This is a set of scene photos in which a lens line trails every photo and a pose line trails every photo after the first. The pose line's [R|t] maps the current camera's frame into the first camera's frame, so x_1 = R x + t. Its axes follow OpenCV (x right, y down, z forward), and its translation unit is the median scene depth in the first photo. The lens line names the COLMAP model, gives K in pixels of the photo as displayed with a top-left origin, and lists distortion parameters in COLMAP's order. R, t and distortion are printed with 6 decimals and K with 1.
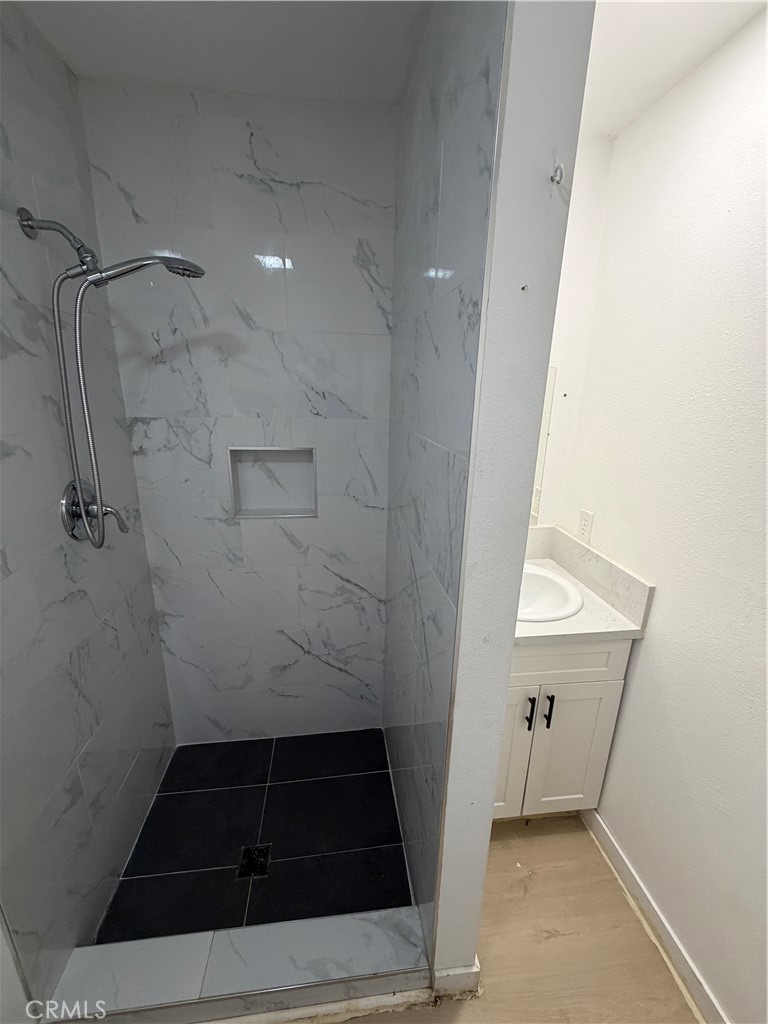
lens RADIAL K [[408.3, 0, 380.8], [0, 408.3, 509.4], [0, 0, 1]] dist [0.001330, 0.000262]
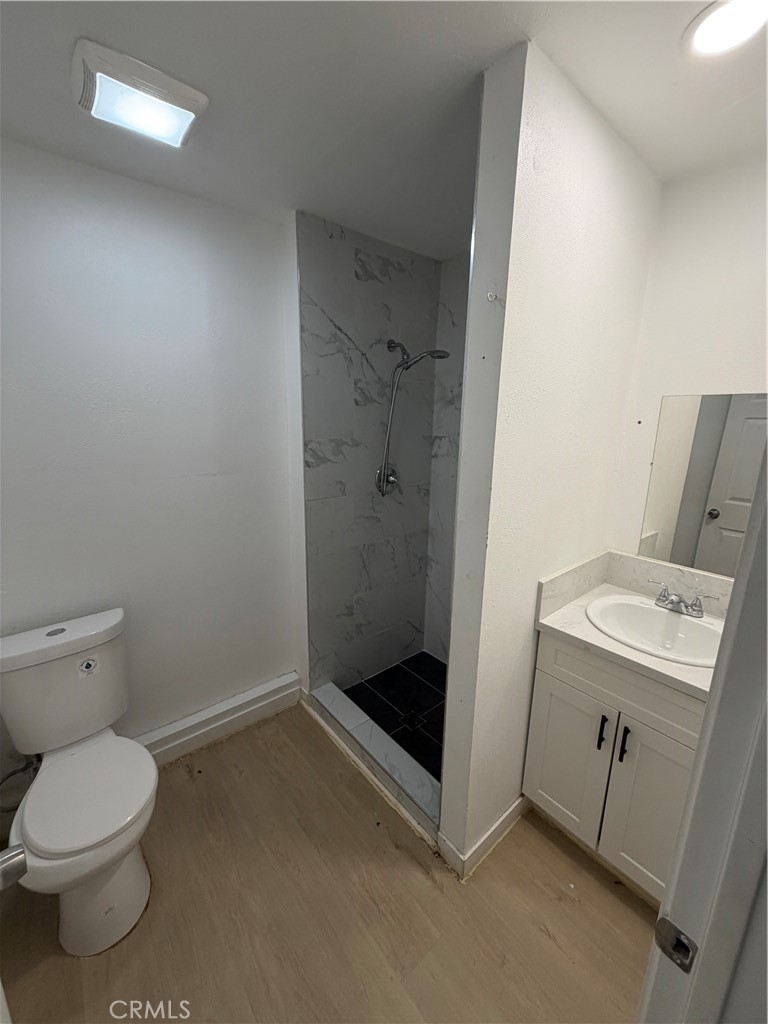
lens RADIAL K [[408.3, 0, 385.3], [0, 408.3, 510.8], [0, 0, 1]] dist [0.001330, 0.000262]
pose [[0.545718, 0.180678, -0.818258, 0.802183], [-0.245831, 0.968033, 0.049798, 0.050013], [0.801098, 0.173978, 0.572690, -0.103620]]
